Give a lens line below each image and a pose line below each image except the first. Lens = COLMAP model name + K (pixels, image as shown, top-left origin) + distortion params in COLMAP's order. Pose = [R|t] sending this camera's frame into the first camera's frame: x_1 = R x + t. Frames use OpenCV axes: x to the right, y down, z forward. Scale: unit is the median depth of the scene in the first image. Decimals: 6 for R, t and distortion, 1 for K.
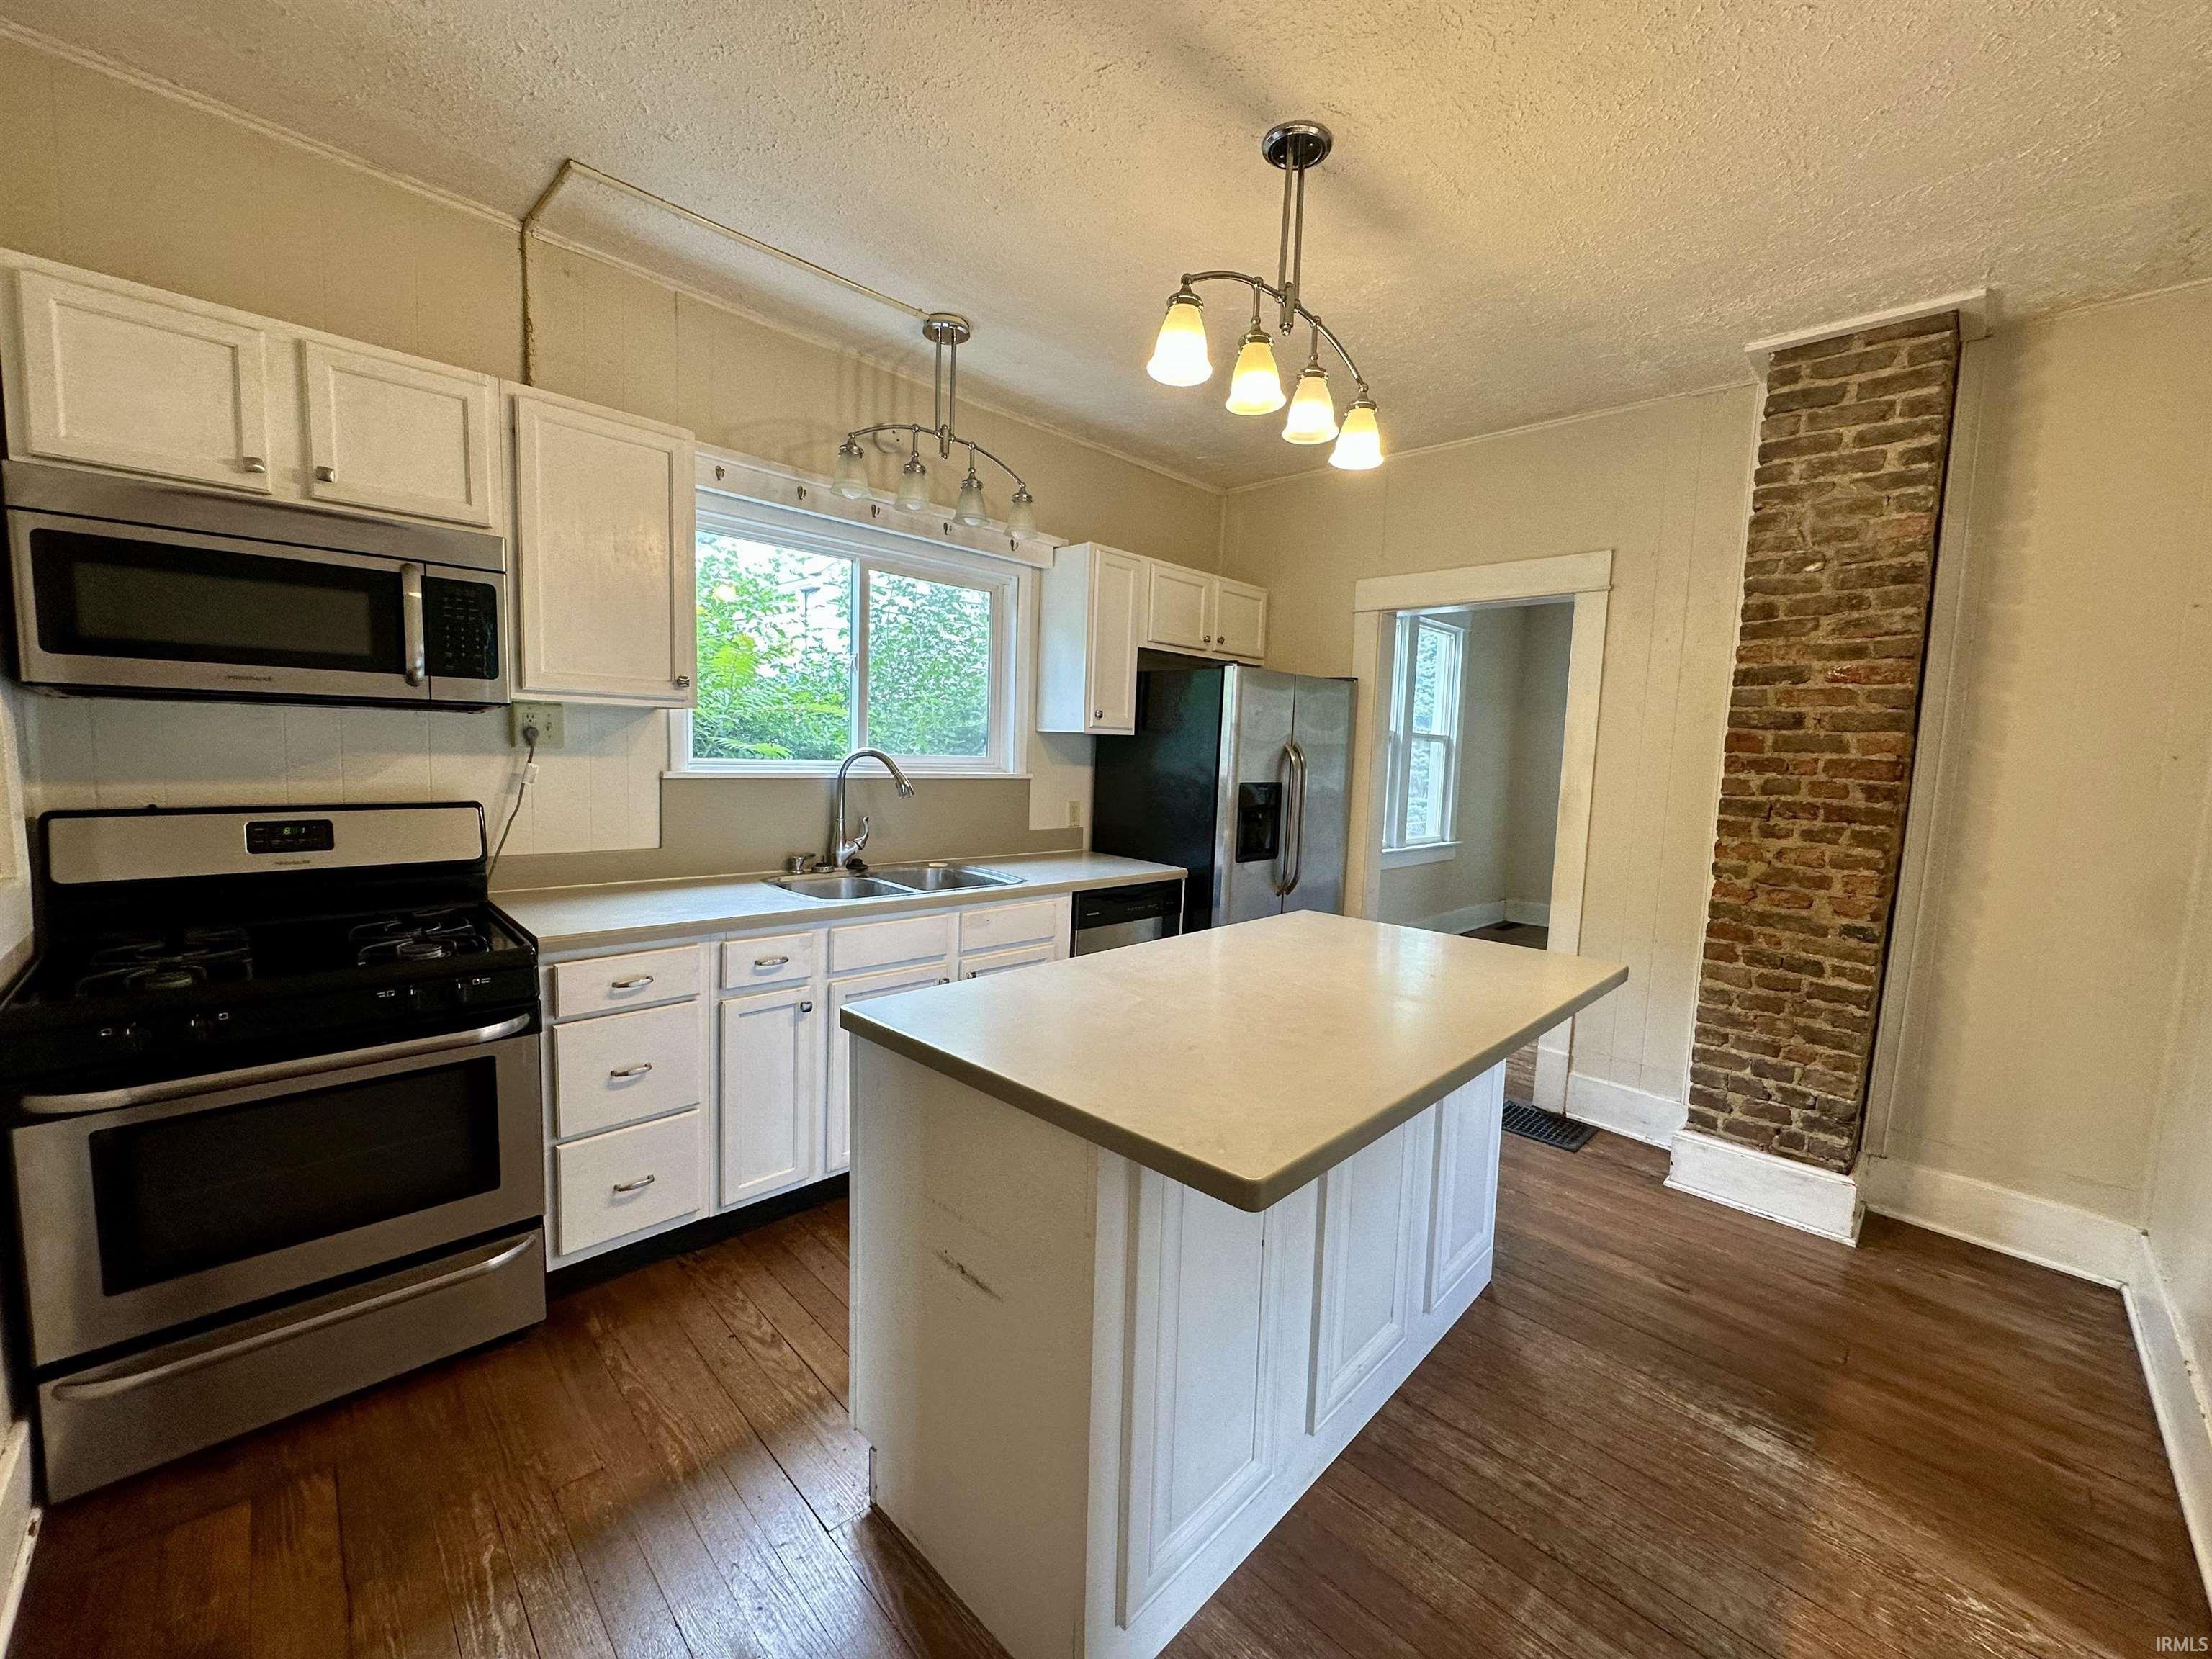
lens RADIAL K [[880.7, 0, 1107.8], [0, 880.7, 828.0], [0, 0, 1]] dist [-0.003755, -0.000079]
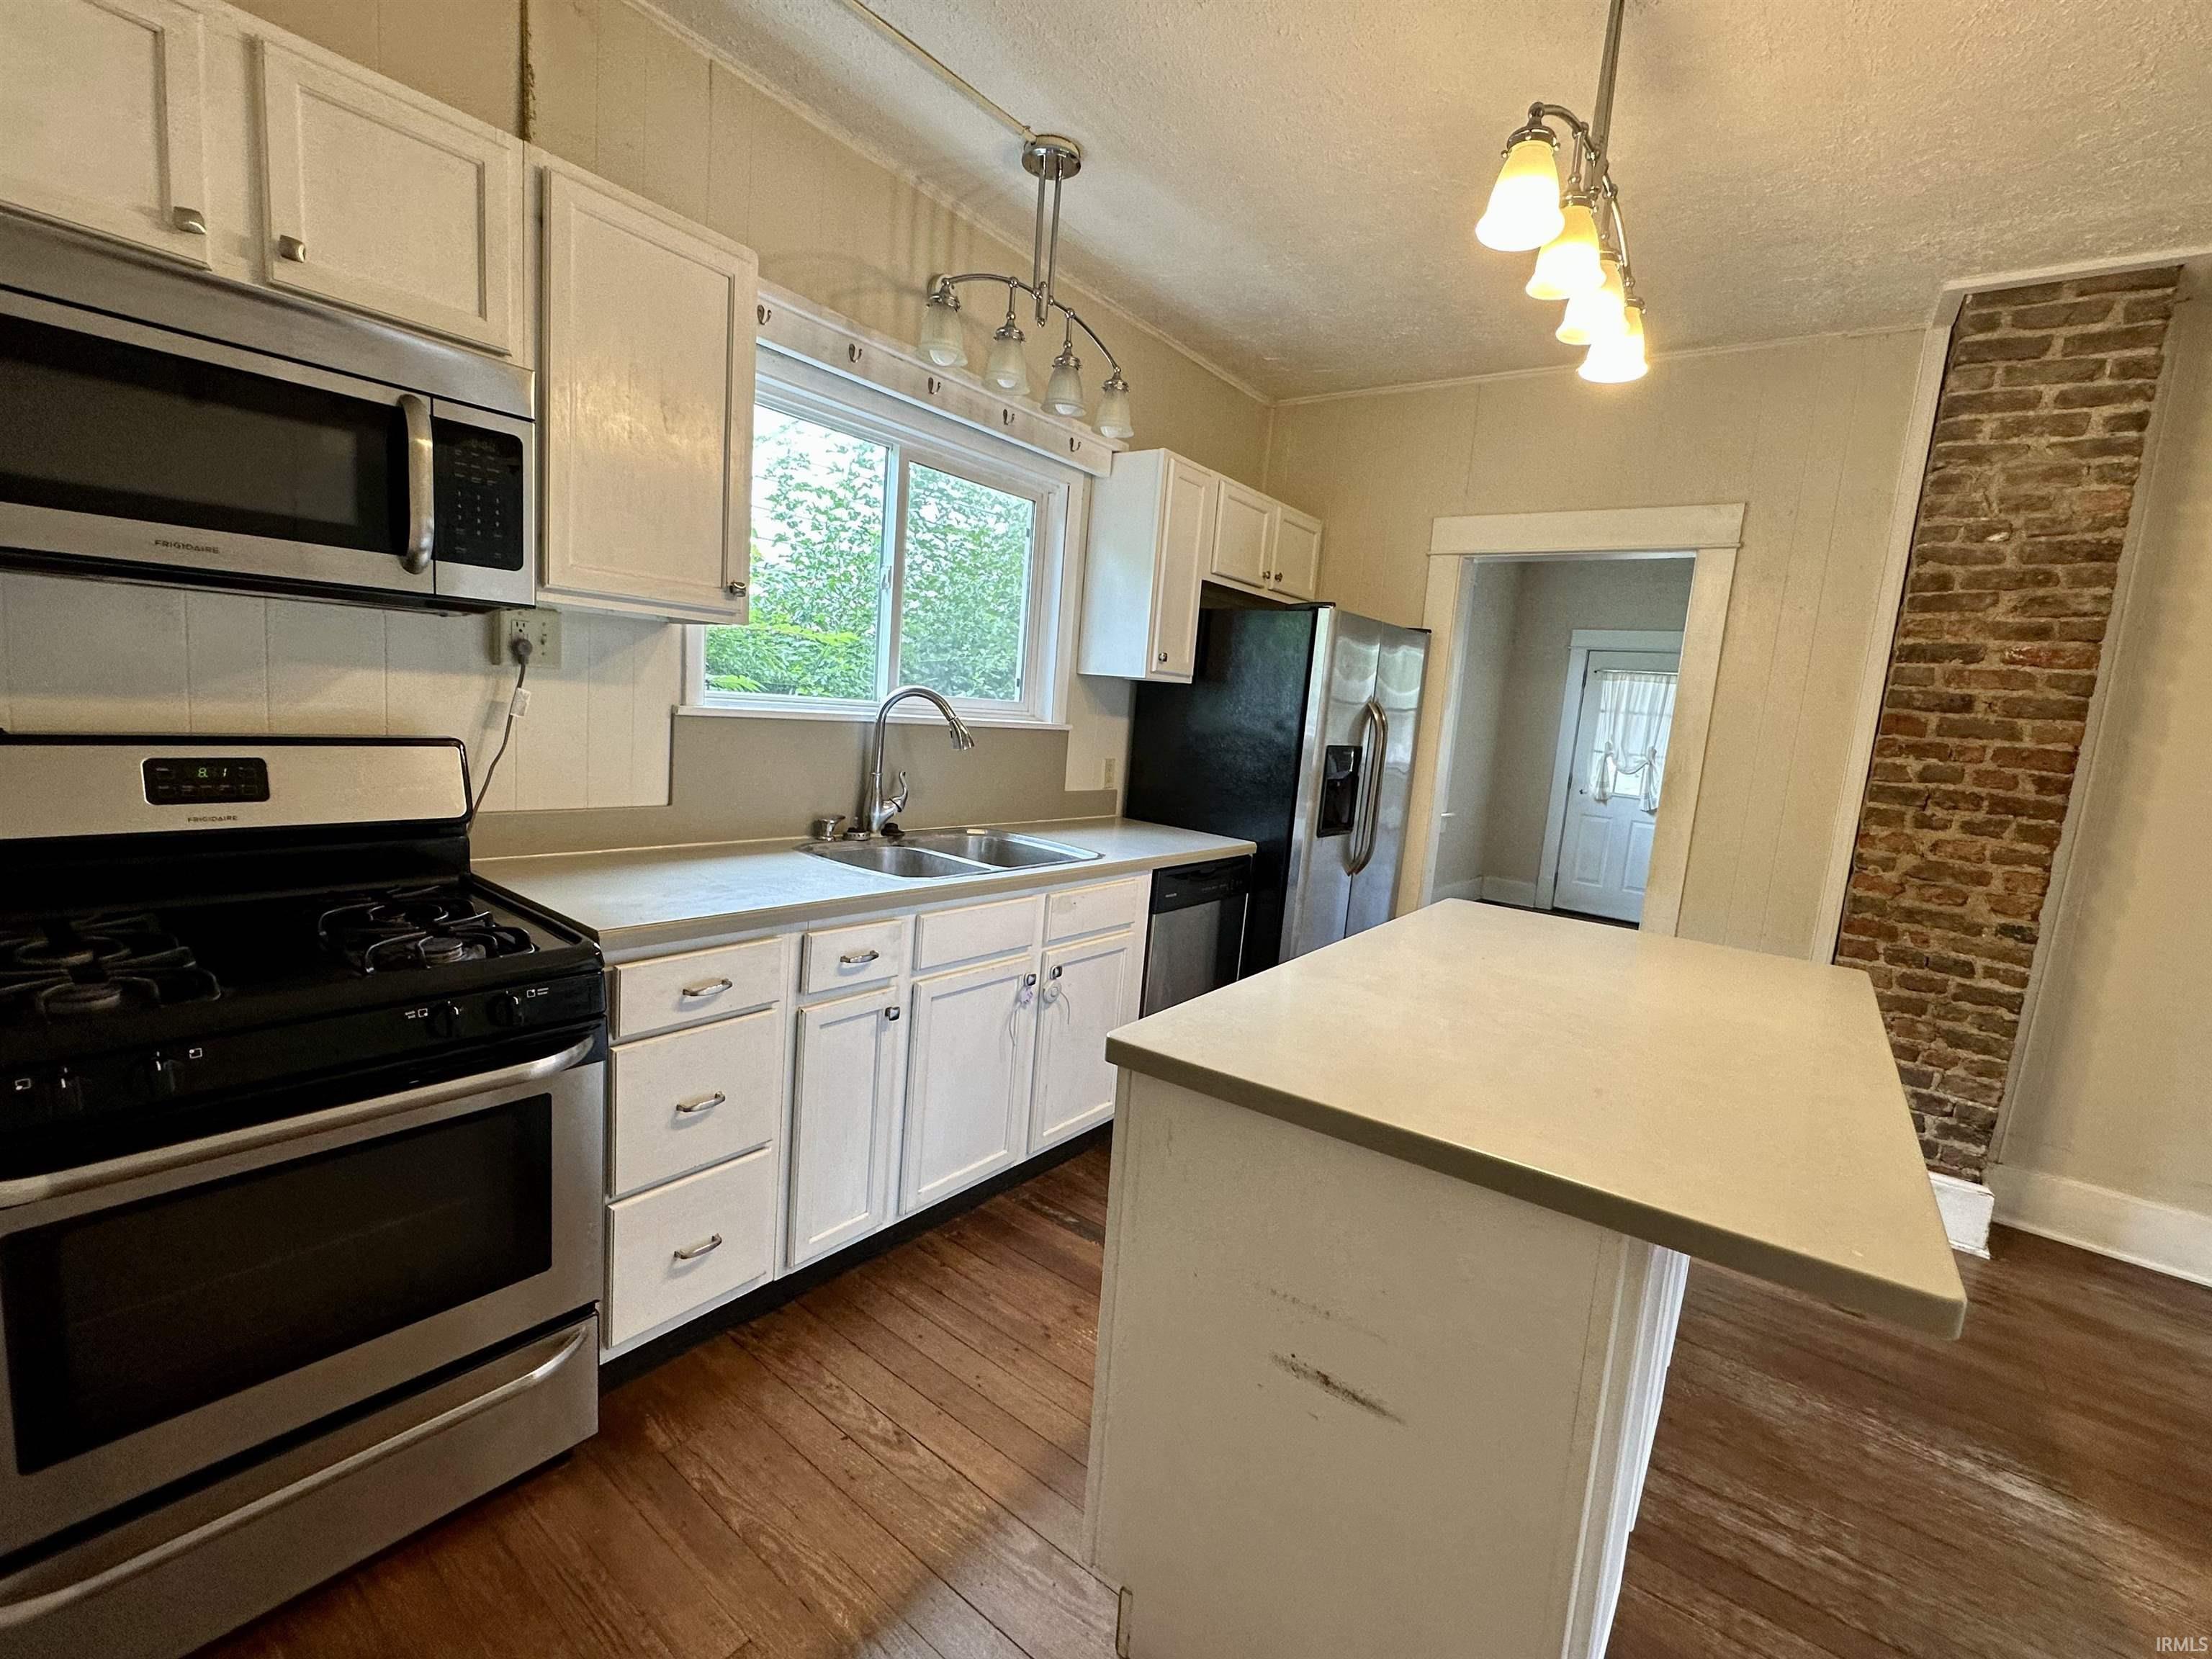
lens RADIAL K [[971.5, 0, 1106.0], [0, 971.5, 829.5], [0, 0, 1]] dist [-0.003516, 0.000330]
pose [[0.990033, 0.025379, 0.138531, -0.260092], [-0.032040, 0.998425, 0.046064, -0.007811], [-0.137144, -0.050043, 0.989286, 0.110324]]
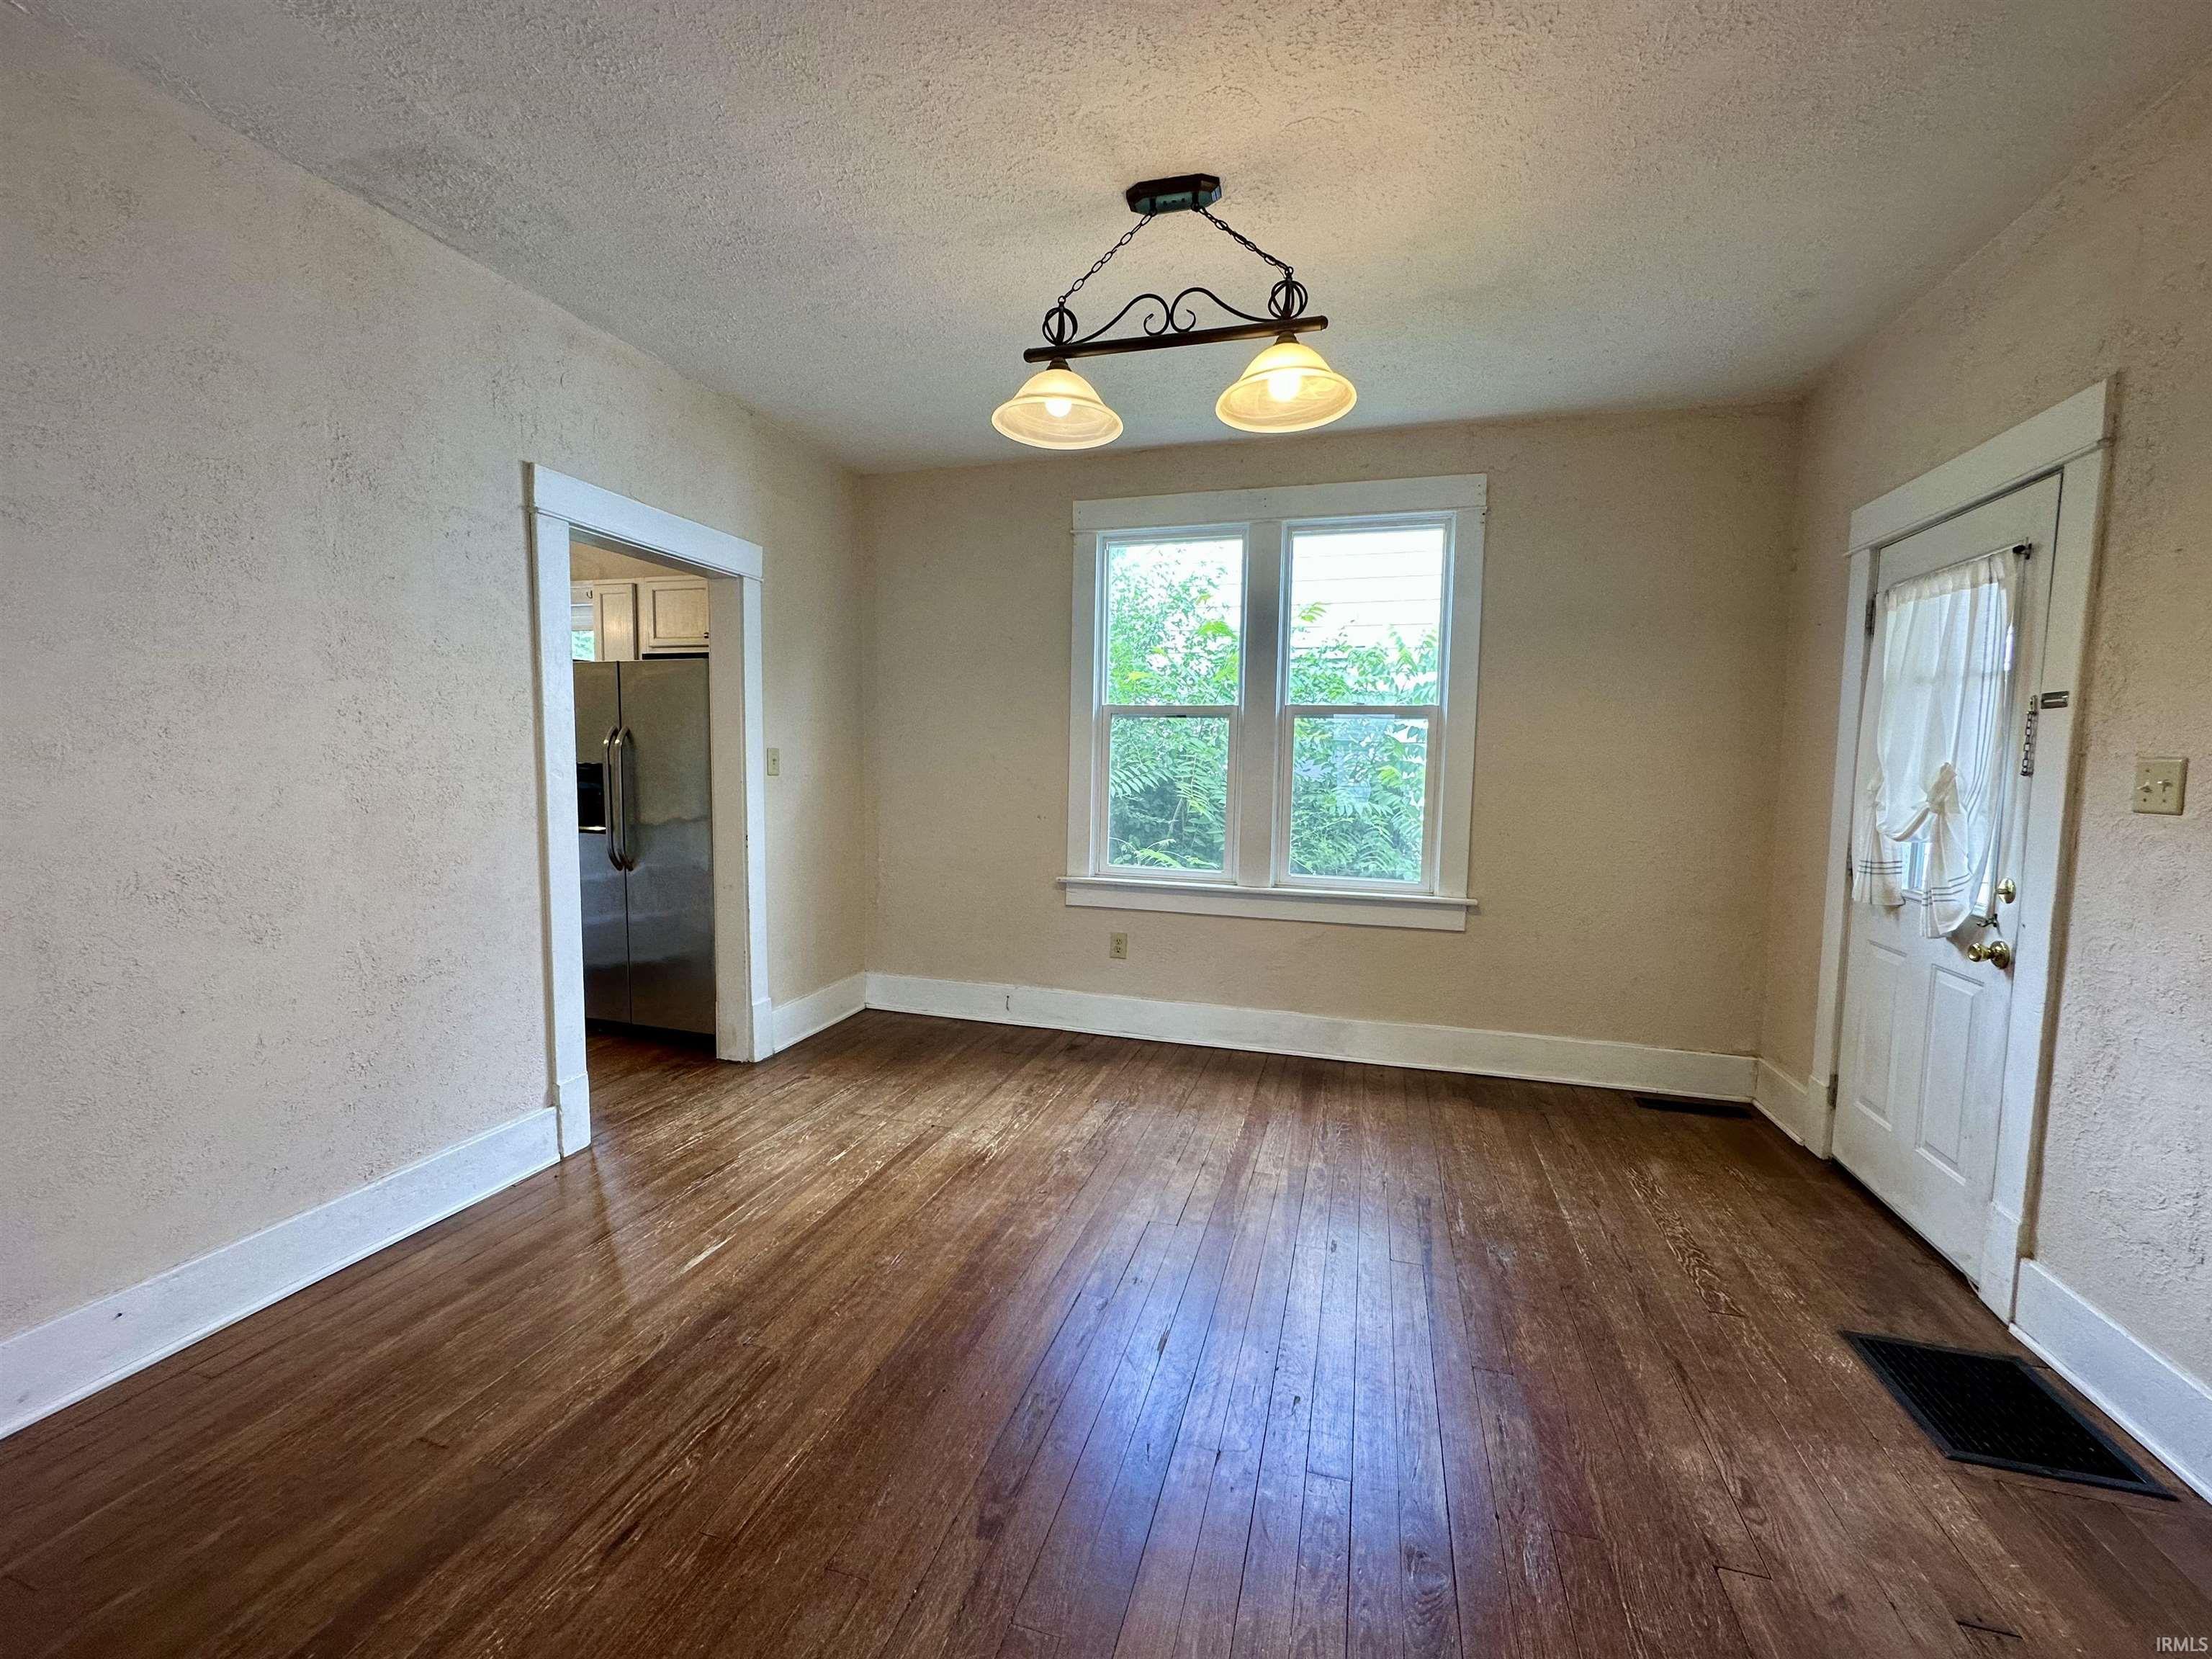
lens RADIAL K [[880.7, 0, 1107.8], [0, 880.7, 828.0], [0, 0, 1]] dist [-0.003755, -0.000079]
pose [[0.482329, 0.039134, -0.875116, 2.015560], [-0.080549, 0.996751, 0.000178, -0.028530], [0.872279, 0.070404, 0.483914, 1.425482]]
